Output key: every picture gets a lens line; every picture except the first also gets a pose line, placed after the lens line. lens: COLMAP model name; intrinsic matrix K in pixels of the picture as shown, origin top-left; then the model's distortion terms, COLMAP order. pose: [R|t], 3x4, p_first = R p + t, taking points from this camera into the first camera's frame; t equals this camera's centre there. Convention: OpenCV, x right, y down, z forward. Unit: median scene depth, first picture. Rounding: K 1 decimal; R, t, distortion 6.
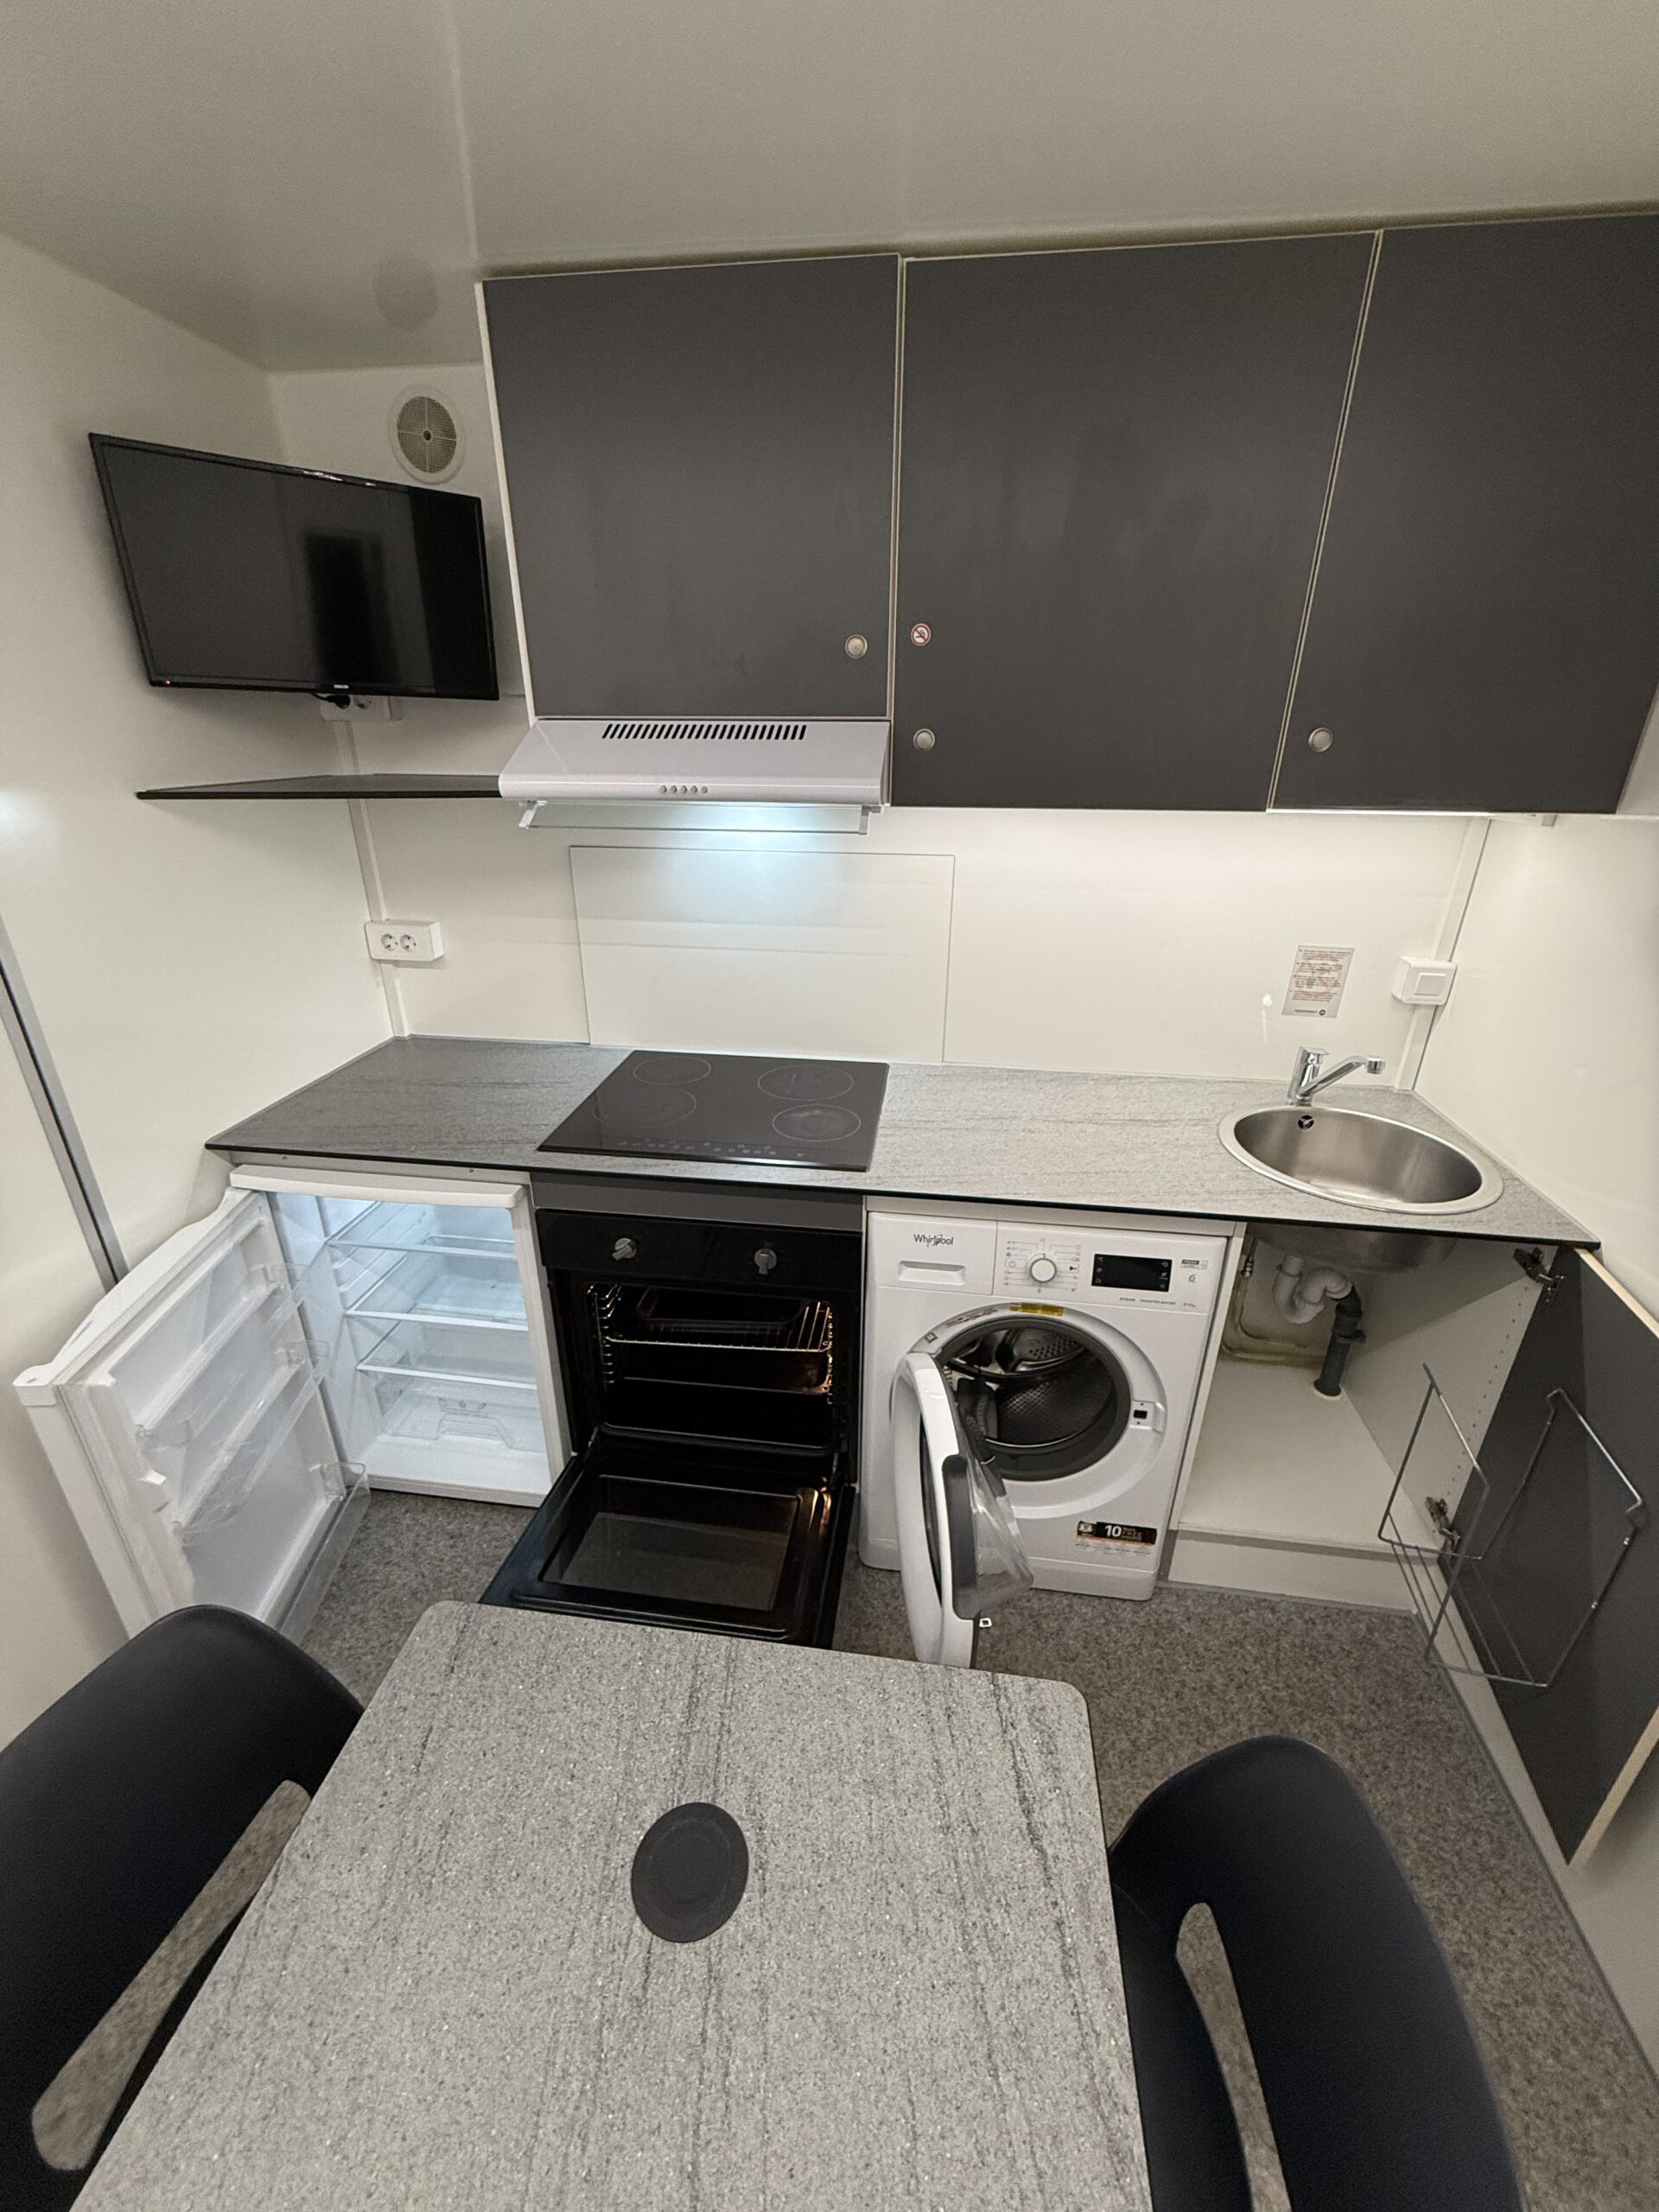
lens RADIAL K [[886.3, 0, 832.3], [0, 886.3, 1110.3], [0, 0, 1]] dist [-0.001614, 0.002739]
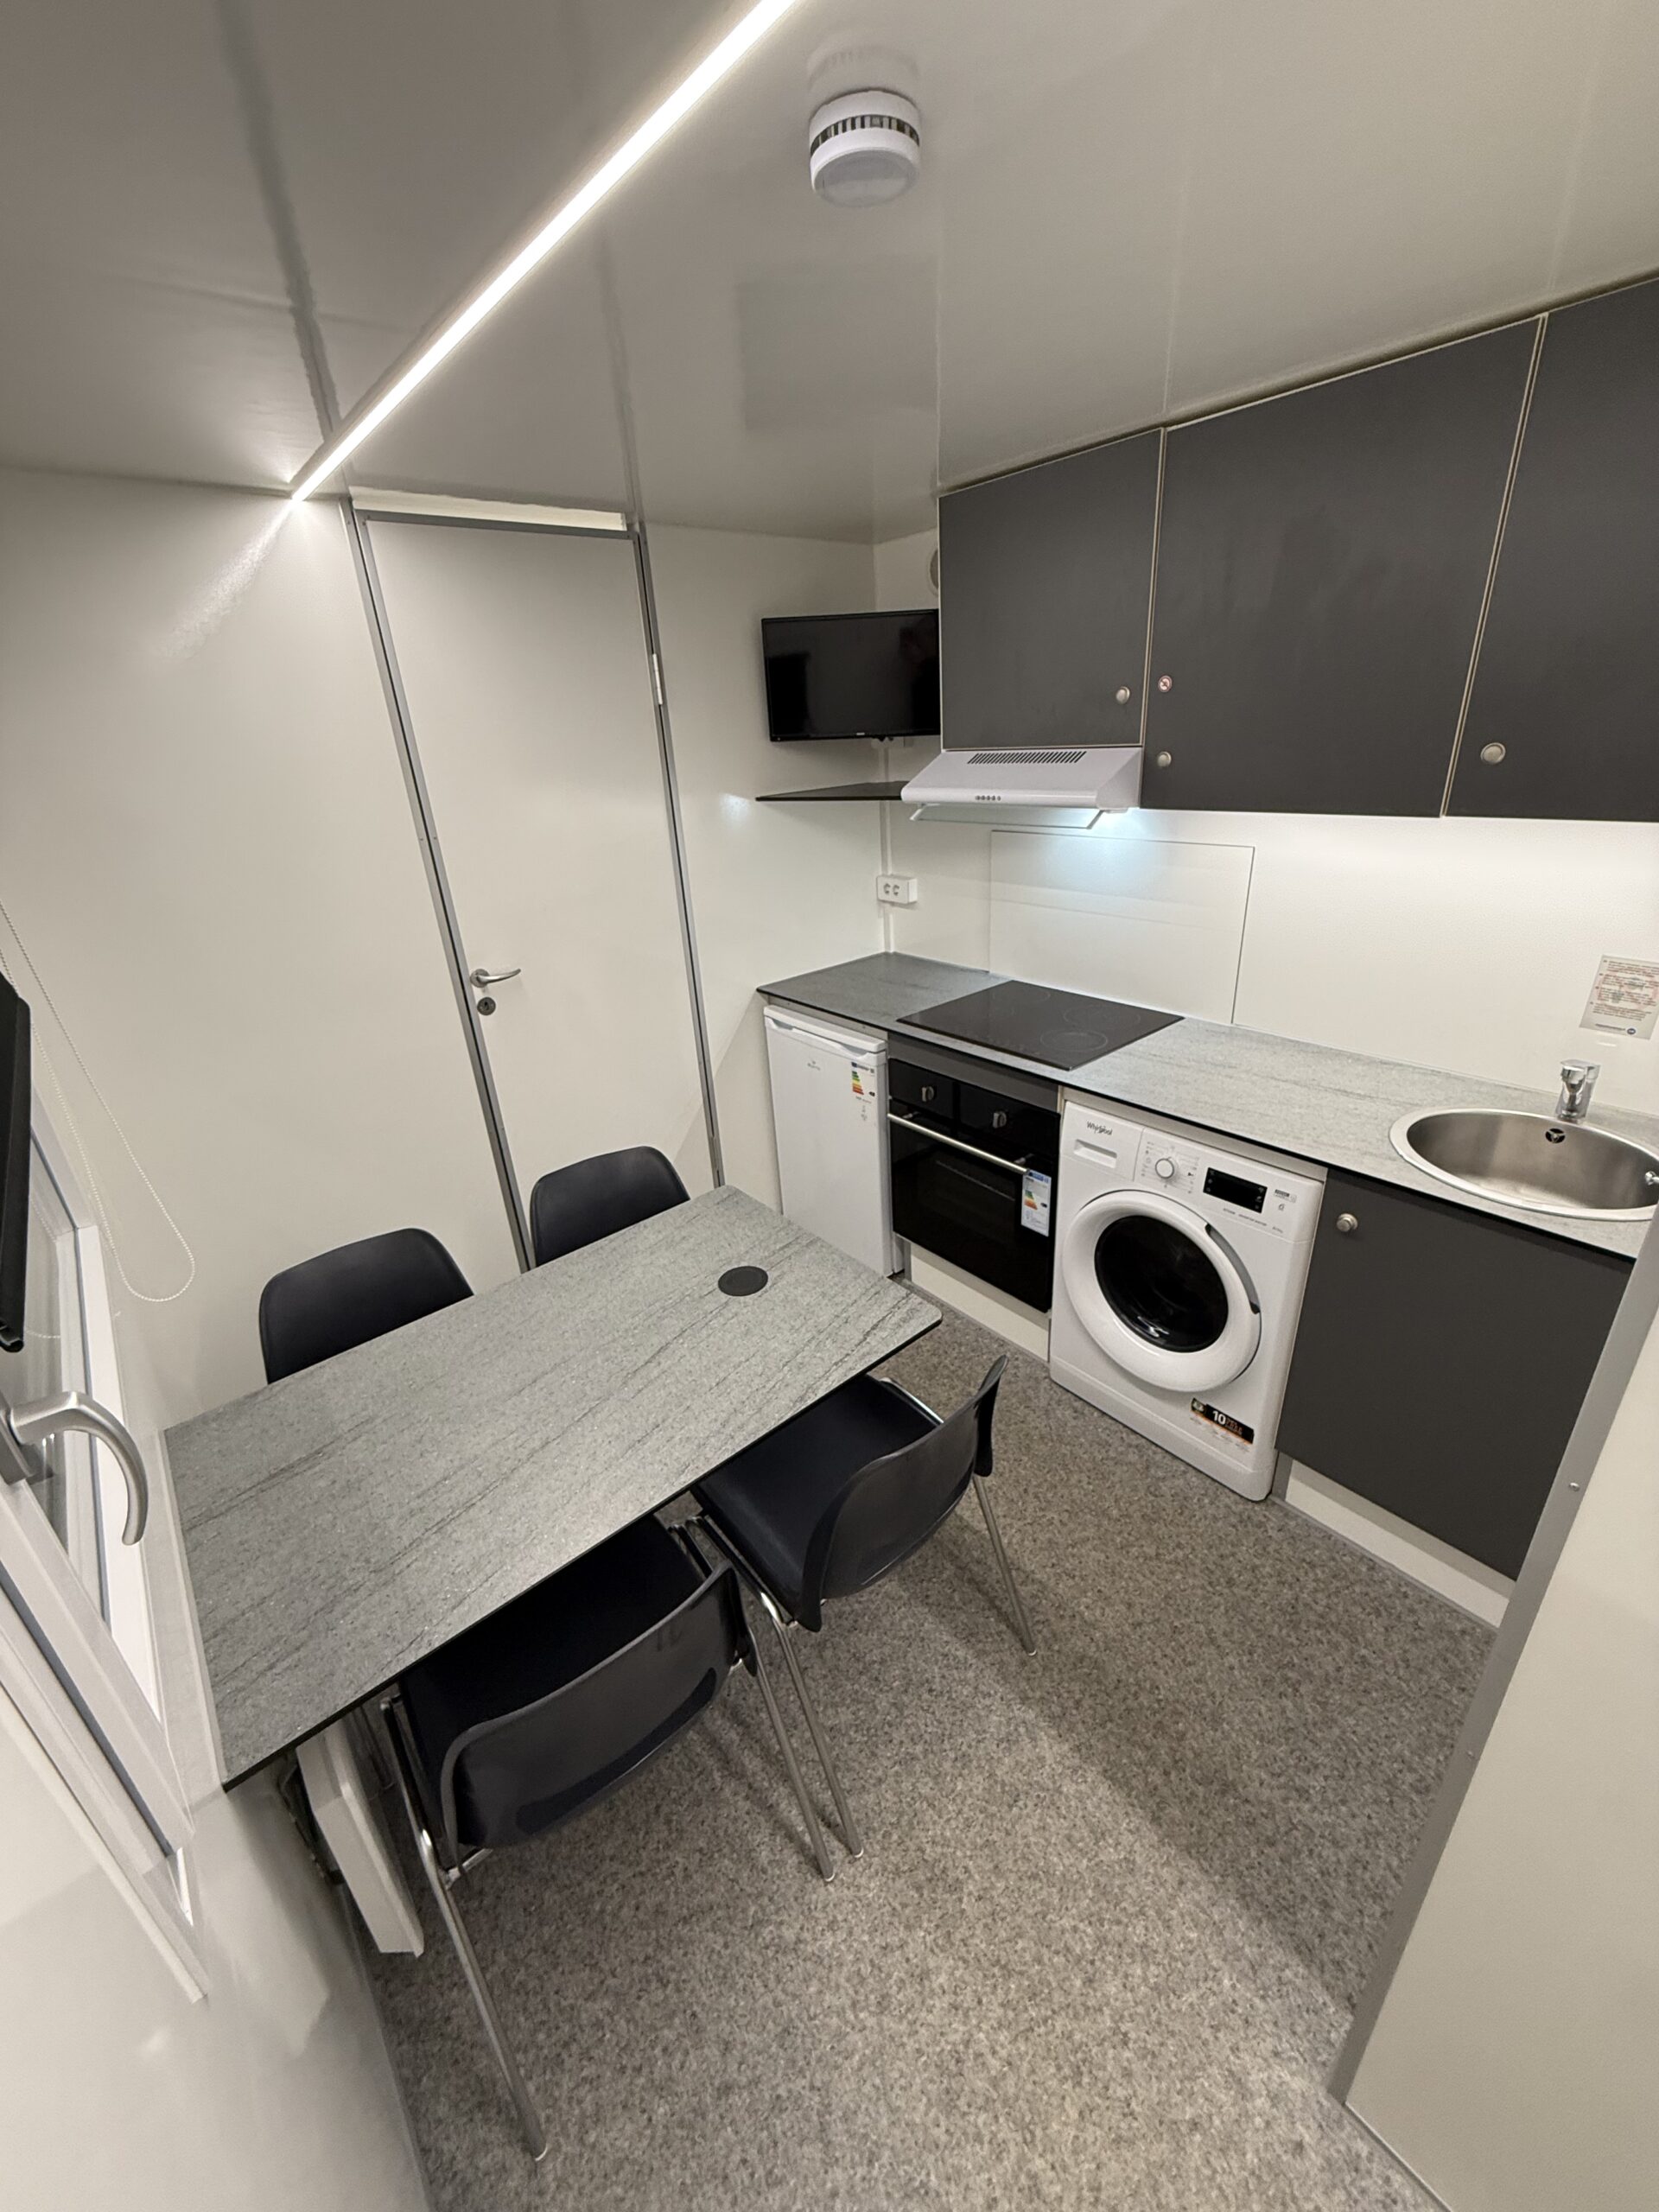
lens RADIAL K [[886.3, 0, 832.8], [0, 886.3, 1124.9], [0, 0, 1]] dist [-0.001614, 0.002739]
pose [[0.737230, 0.236979, -0.632718, 0.635622], [-0.212068, 0.970307, 0.116324, 0.064450], [0.641498, 0.048422, 0.765595, -0.295337]]
